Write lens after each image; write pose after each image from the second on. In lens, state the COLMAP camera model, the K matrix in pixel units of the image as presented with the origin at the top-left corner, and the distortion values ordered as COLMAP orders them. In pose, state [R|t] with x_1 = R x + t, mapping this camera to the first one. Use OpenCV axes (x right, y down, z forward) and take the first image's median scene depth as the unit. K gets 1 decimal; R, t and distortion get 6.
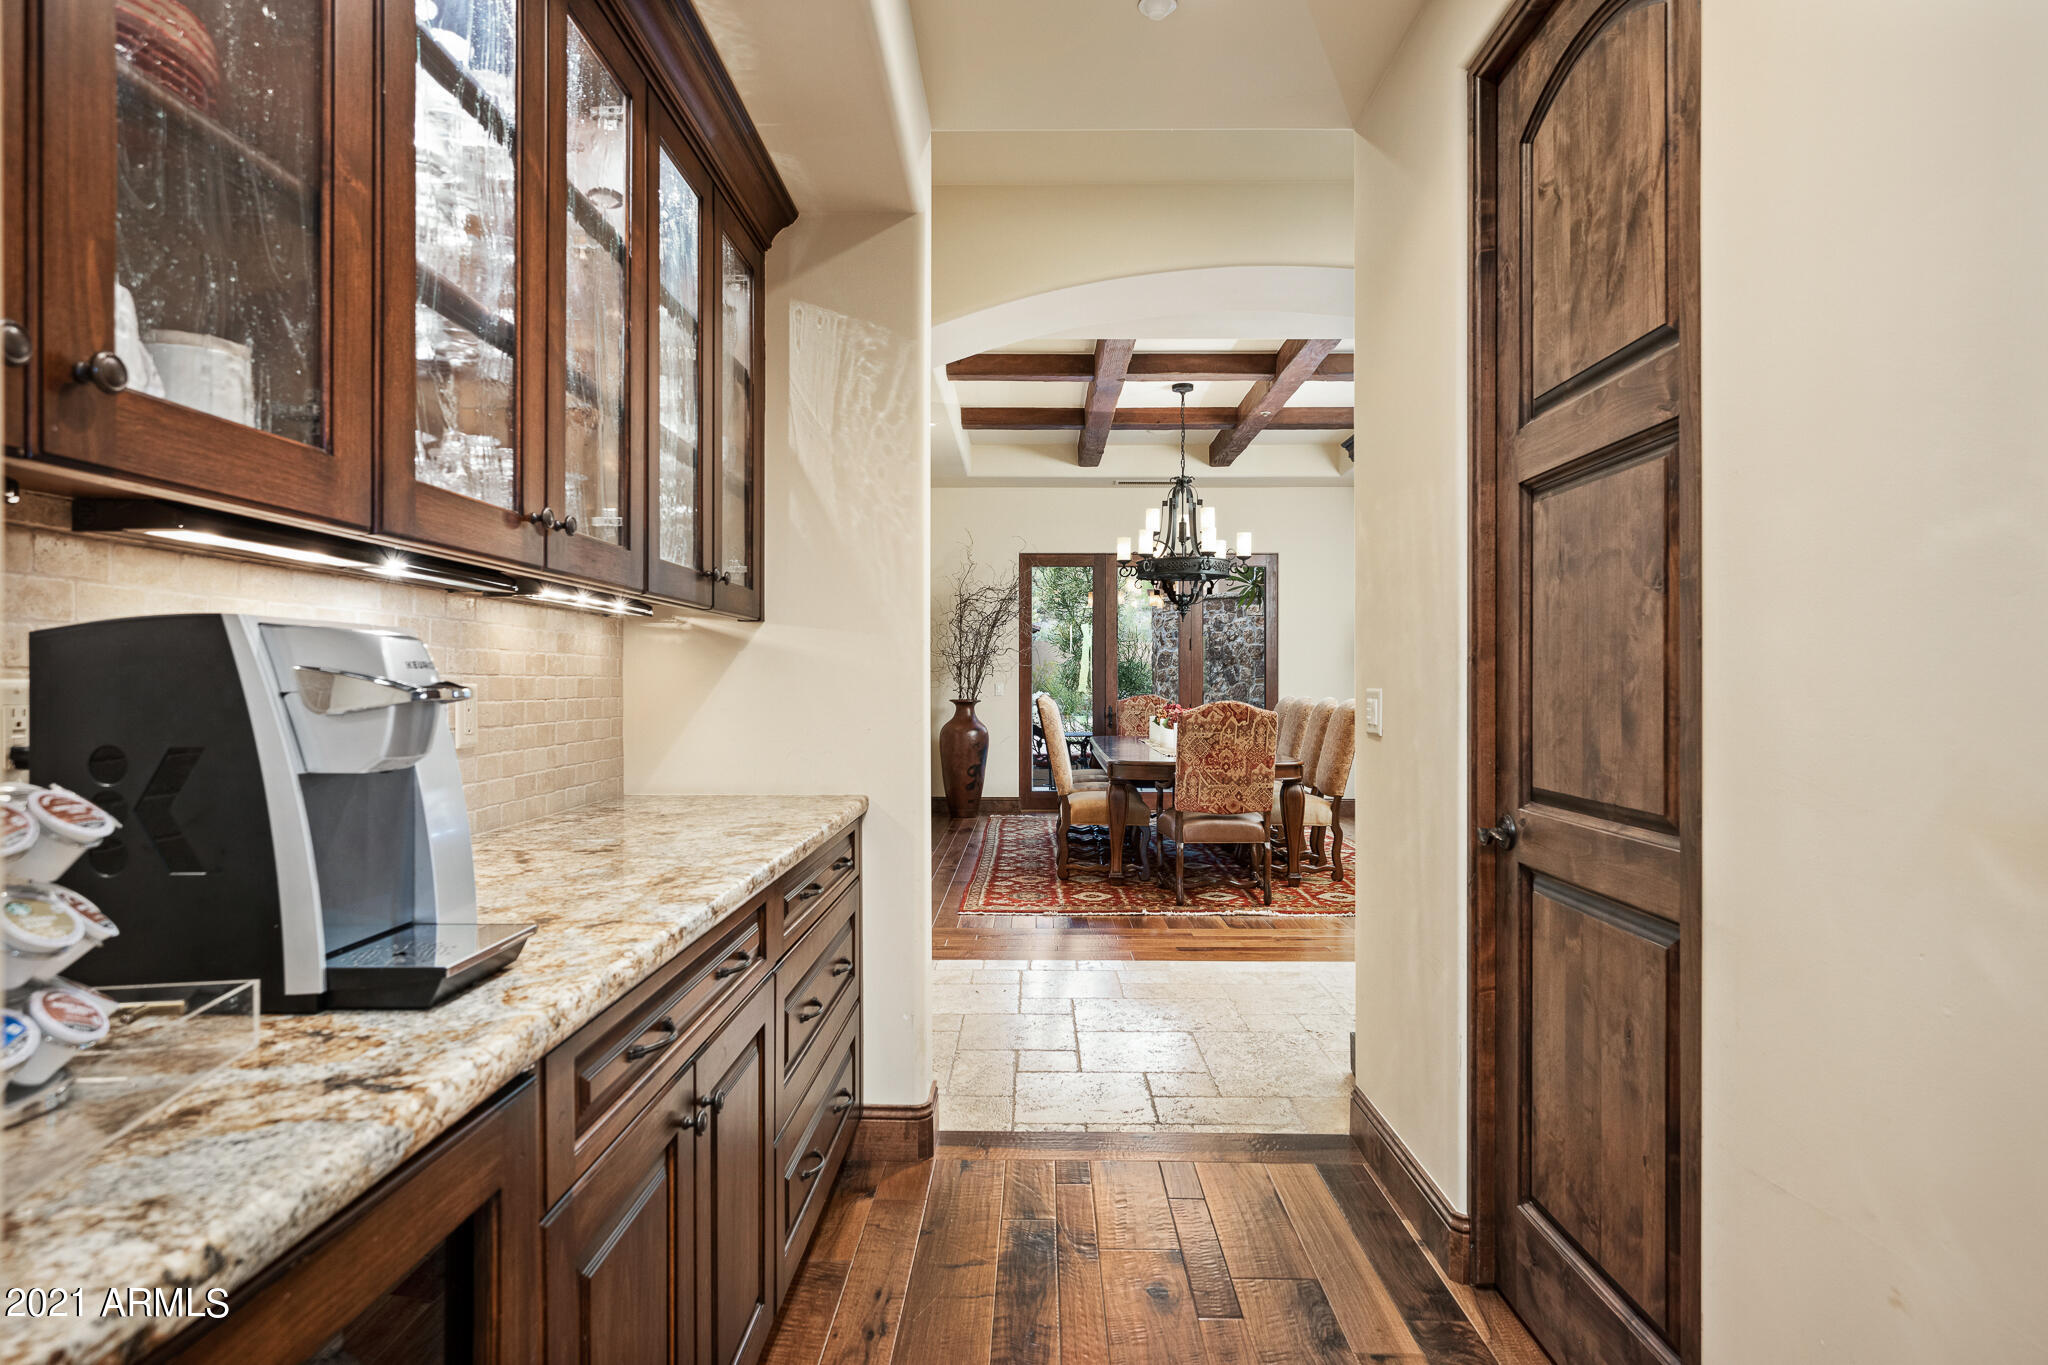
lens RADIAL K [[1118.0, 0, 1022.7], [0, 1118.0, 681.5], [0, 0, 1]] dist [0.000124, -0.000007]
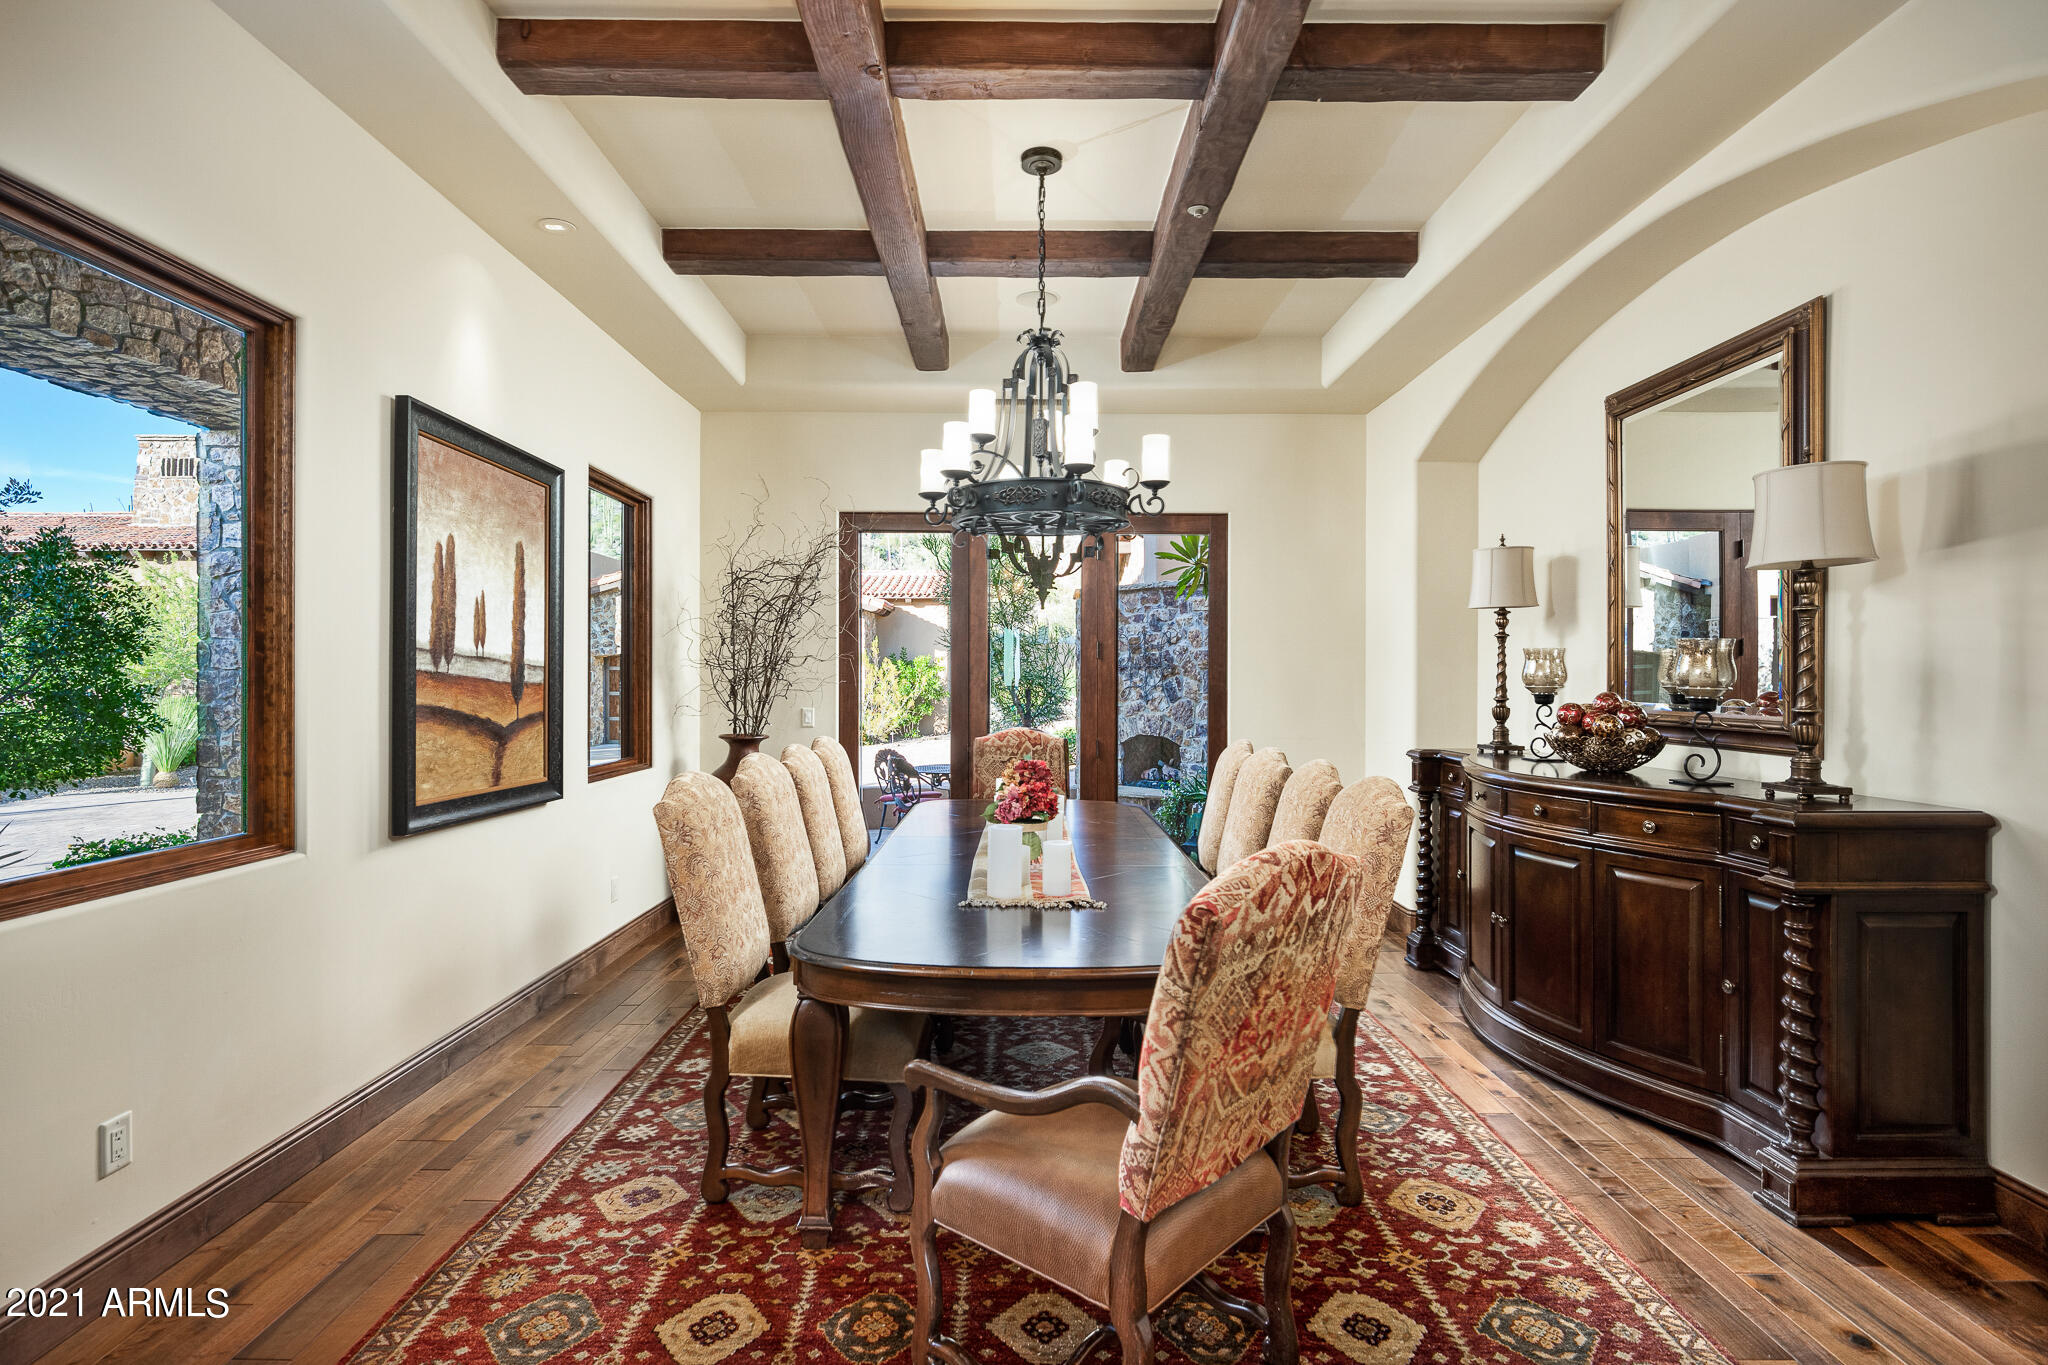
lens RADIAL K [[1043.5, 0, 1027.6], [0, 1043.5, 681.2], [0, 0, 1]] dist [0.002849, -0.001672]
pose [[0.999722, 0.003217, 0.023341, 0.097691], [-0.003239, 0.999994, 0.000936, -0.015862], [-0.023338, -0.001011, 0.999727, 0.398594]]
